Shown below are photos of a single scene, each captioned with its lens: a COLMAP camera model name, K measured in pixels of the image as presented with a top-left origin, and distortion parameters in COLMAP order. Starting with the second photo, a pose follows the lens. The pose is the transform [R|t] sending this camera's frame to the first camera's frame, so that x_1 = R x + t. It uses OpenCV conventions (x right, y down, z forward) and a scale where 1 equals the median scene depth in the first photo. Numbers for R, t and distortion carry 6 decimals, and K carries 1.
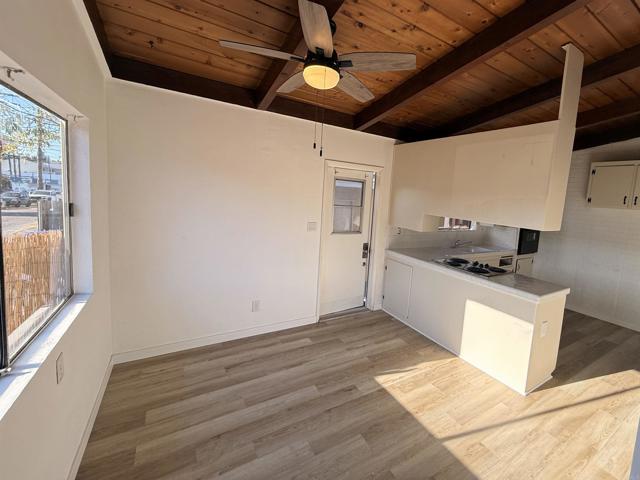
lens RADIAL K [[267.9, 0, 341.5], [0, 267.9, 226.0], [0, 0, 1]] dist [-0.011380, 0.001666]
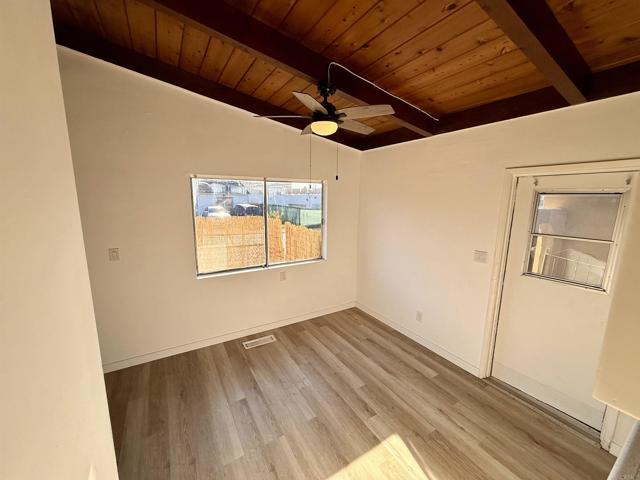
lens RADIAL K [[255.8, 0, 337.1], [0, 255.8, 245.4], [0, 0, 1]] dist [-0.002825, 0.000429]
pose [[0.052935, 0.121075, -0.991231, 0.805626], [-0.125136, 0.985602, 0.113704, -0.081814], [0.990726, 0.118020, 0.067324, 0.666792]]
